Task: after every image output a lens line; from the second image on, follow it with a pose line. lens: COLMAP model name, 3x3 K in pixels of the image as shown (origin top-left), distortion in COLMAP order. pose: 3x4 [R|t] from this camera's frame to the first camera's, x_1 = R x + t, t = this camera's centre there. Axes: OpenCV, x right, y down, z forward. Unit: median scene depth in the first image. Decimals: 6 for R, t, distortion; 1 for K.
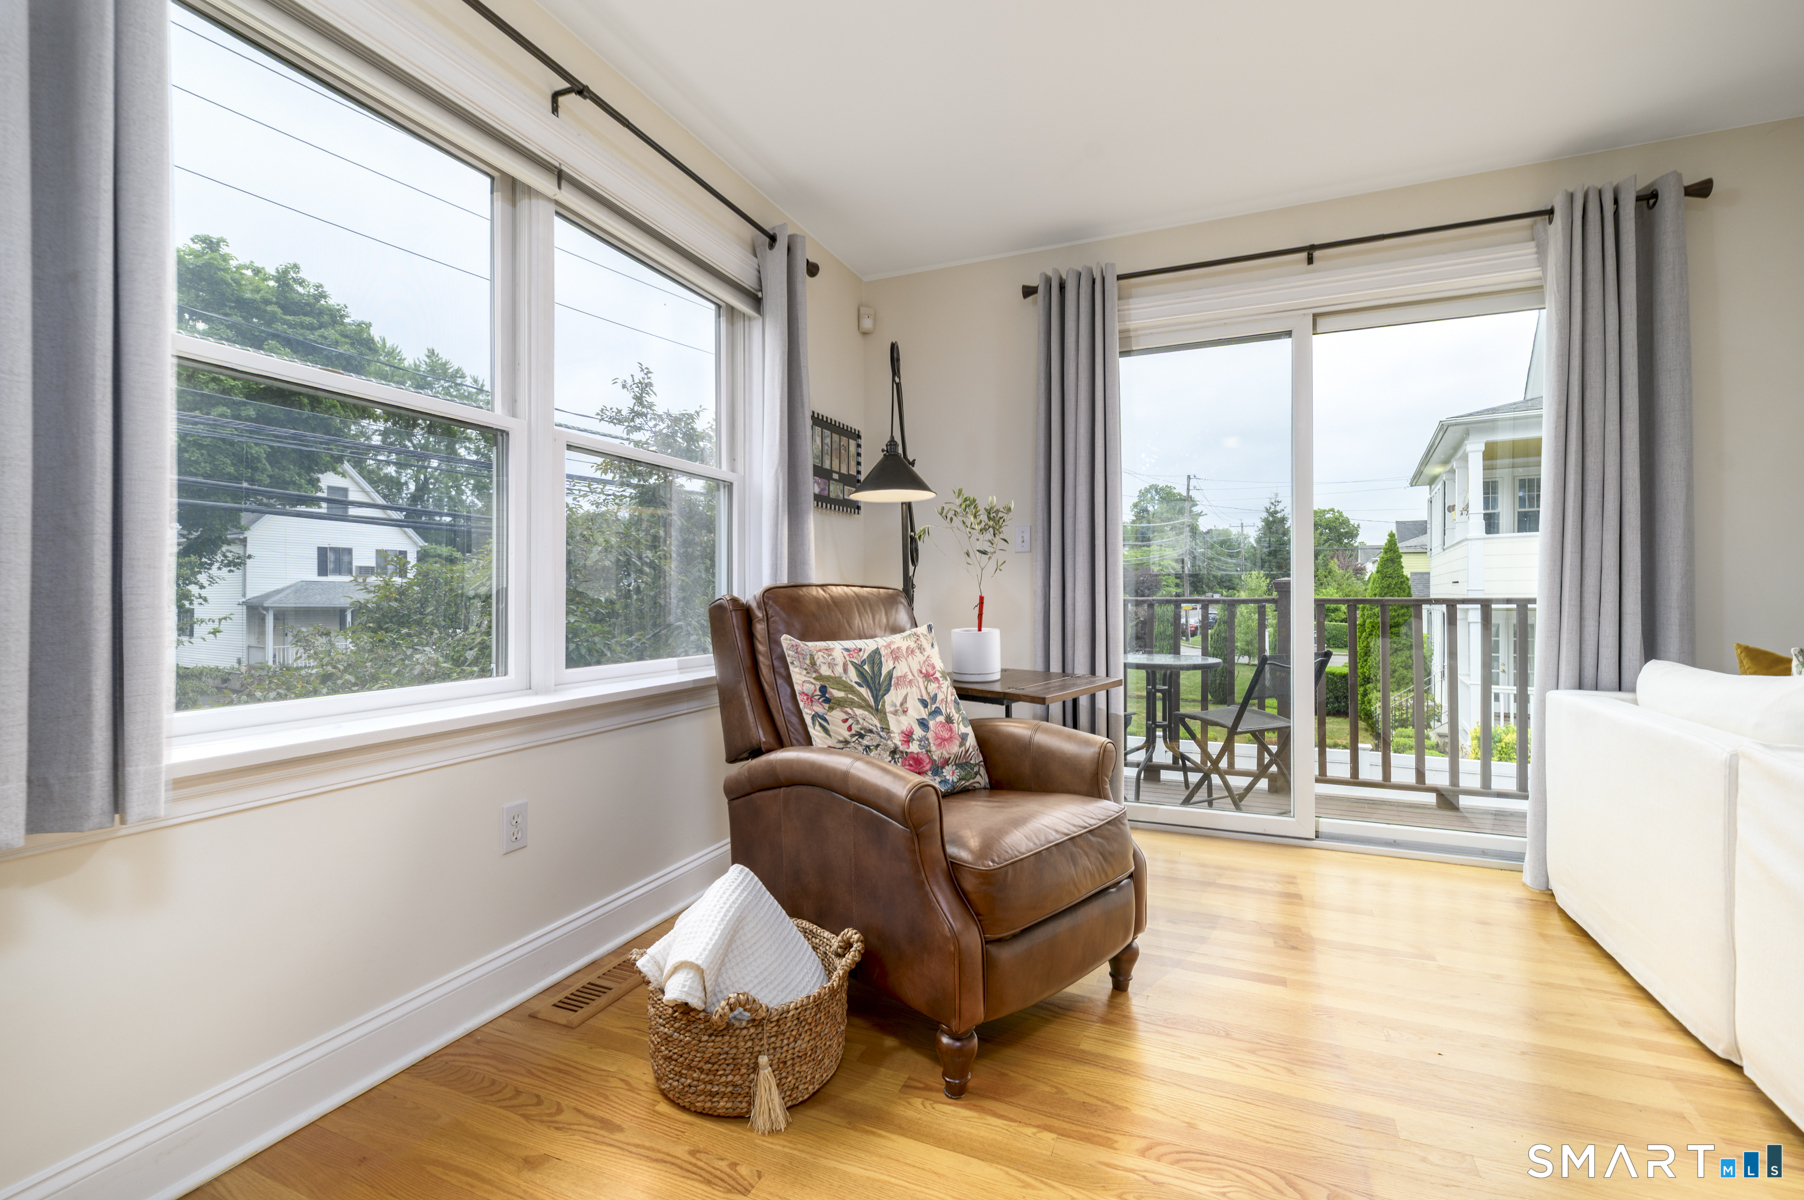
lens RADIAL K [[785.4, 0, 895.1], [0, 785.4, 596.1], [0, 0, 1]] dist [-0.000130, -0.000319]
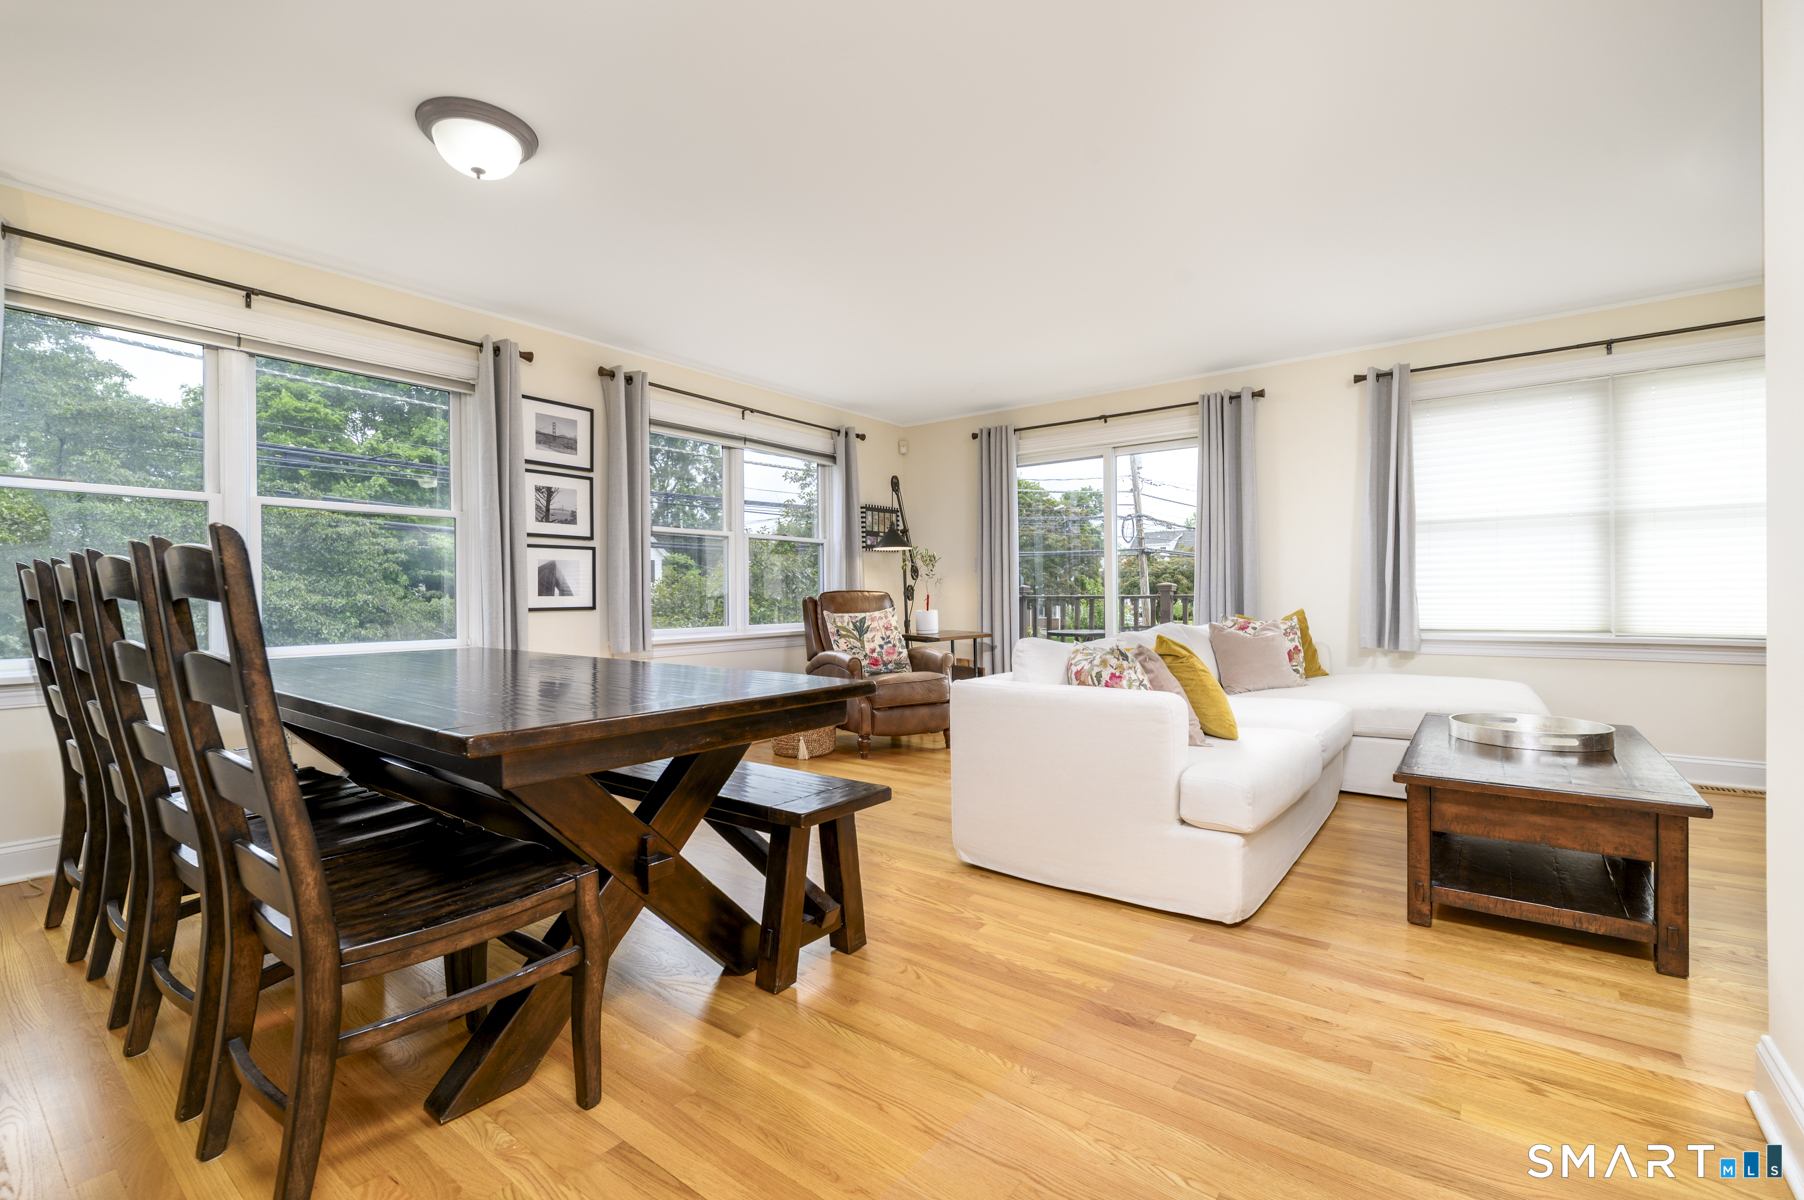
lens RADIAL K [[785.4, 0, 895.1], [0, 785.4, 596.1], [0, 0, 1]] dist [-0.000130, -0.000319]
pose [[0.968262, -0.008719, -0.249786, 0.612869], [0.009307, 0.999956, 0.001173, -0.000087], [0.249765, -0.003461, 0.968300, -1.225134]]
